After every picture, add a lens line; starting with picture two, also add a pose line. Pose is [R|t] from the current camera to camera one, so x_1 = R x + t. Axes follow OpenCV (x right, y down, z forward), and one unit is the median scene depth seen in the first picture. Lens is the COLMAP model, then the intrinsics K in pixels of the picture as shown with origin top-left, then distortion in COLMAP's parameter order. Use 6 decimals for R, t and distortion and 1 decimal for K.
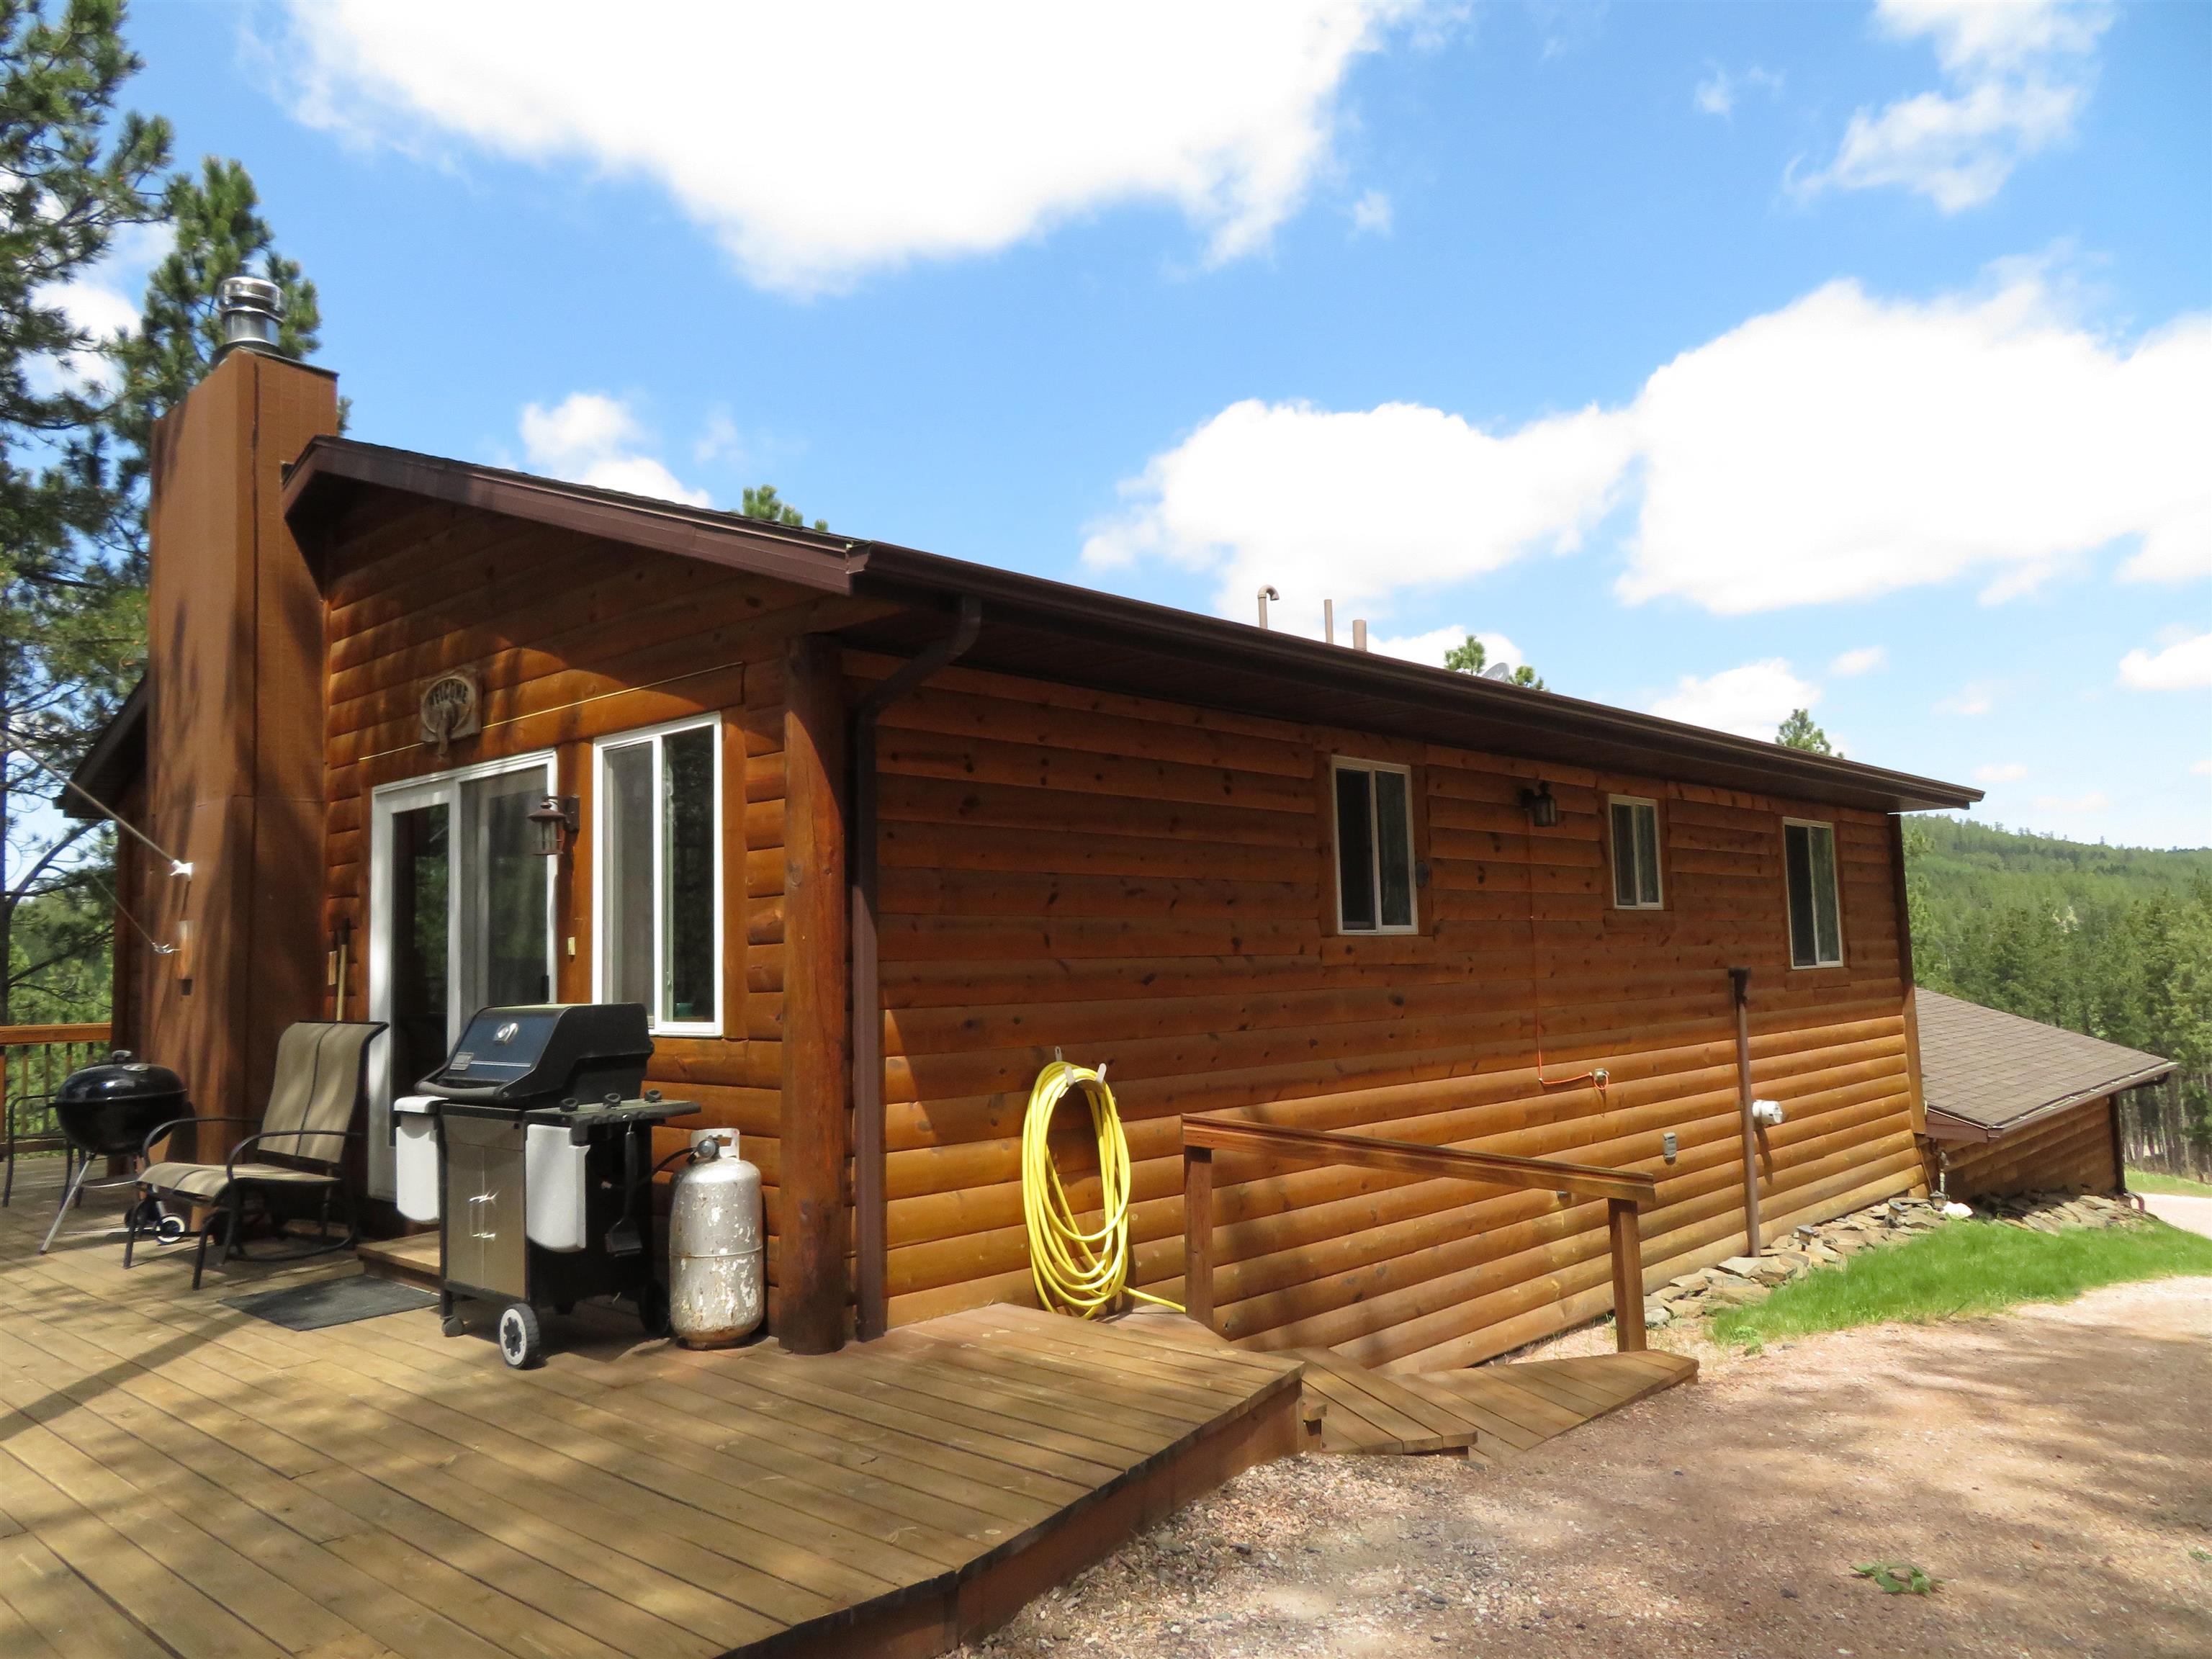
lens RADIAL K [[1557.0, 0, 1106.0], [0, 1557.0, 829.5], [0, 0, 1]] dist [-0.006235, 0.003085]
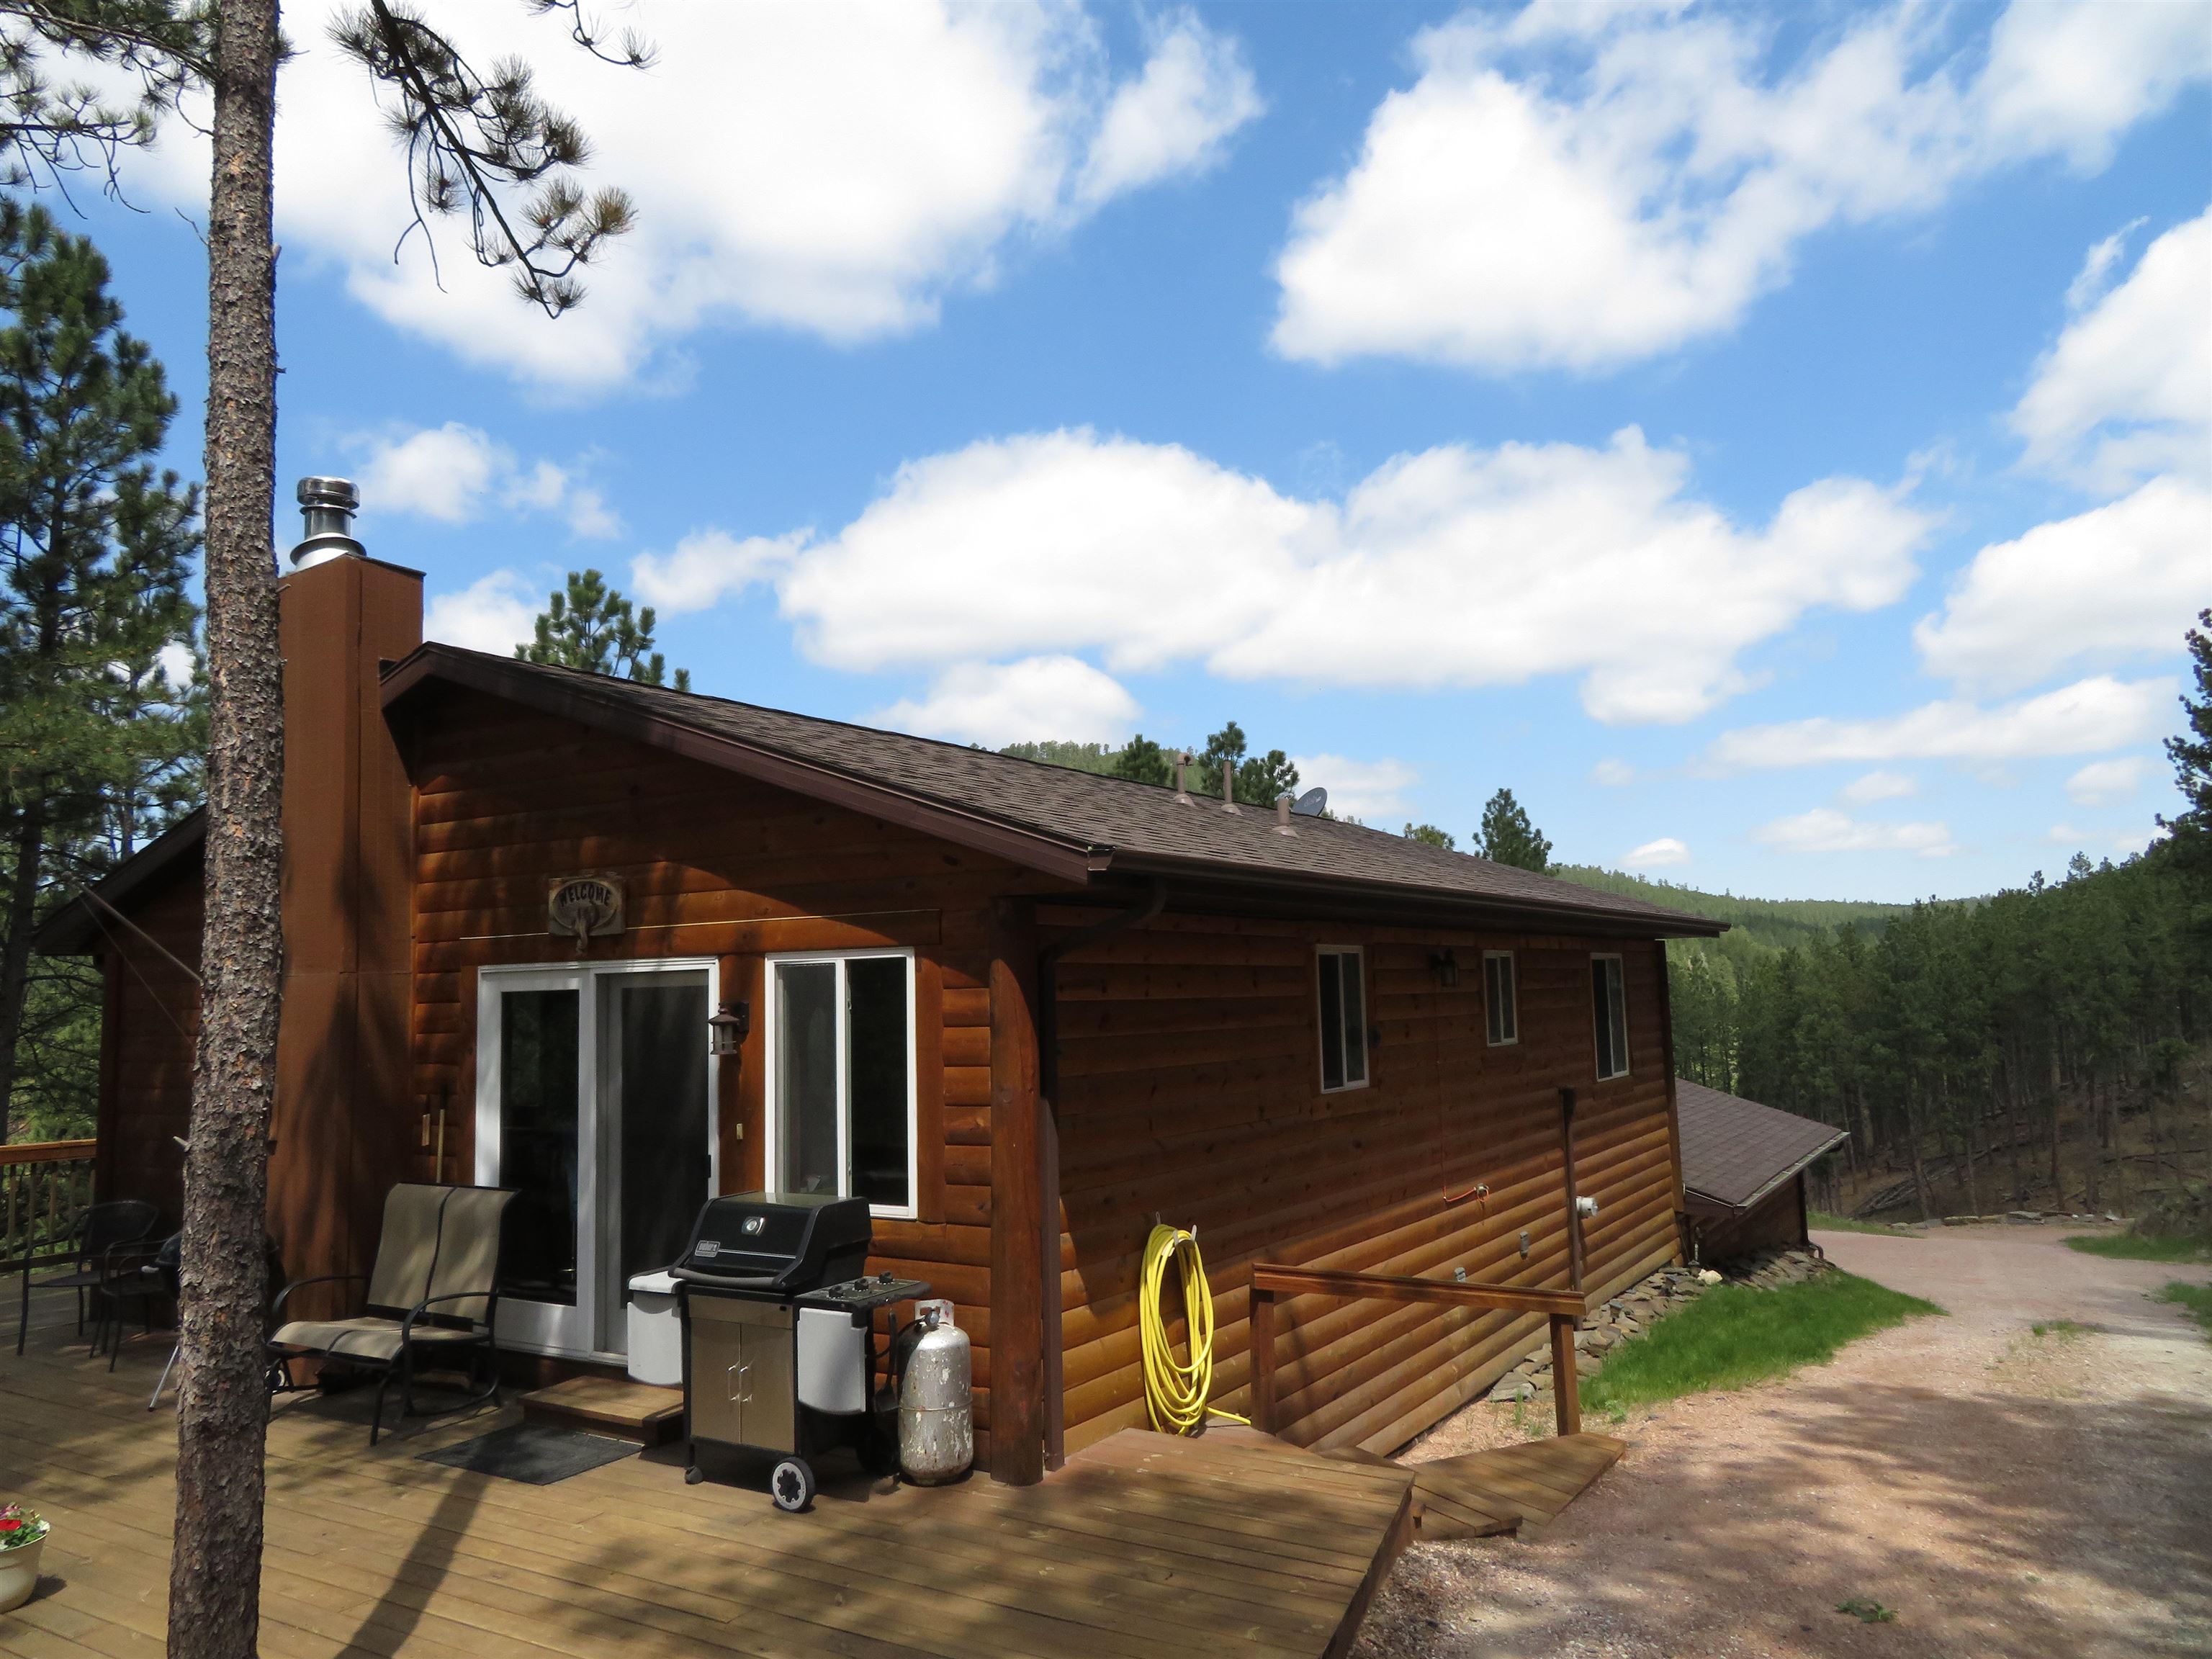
lens RADIAL K [[1557.0, 0, 1106.0], [0, 1557.0, 829.5], [0, 0, 1]] dist [-0.006235, 0.003085]
pose [[0.981686, 0.022732, 0.189147, -0.268948], [-0.018240, 0.999510, -0.025455, -0.112629], [-0.189633, 0.021539, 0.981619, -0.176060]]
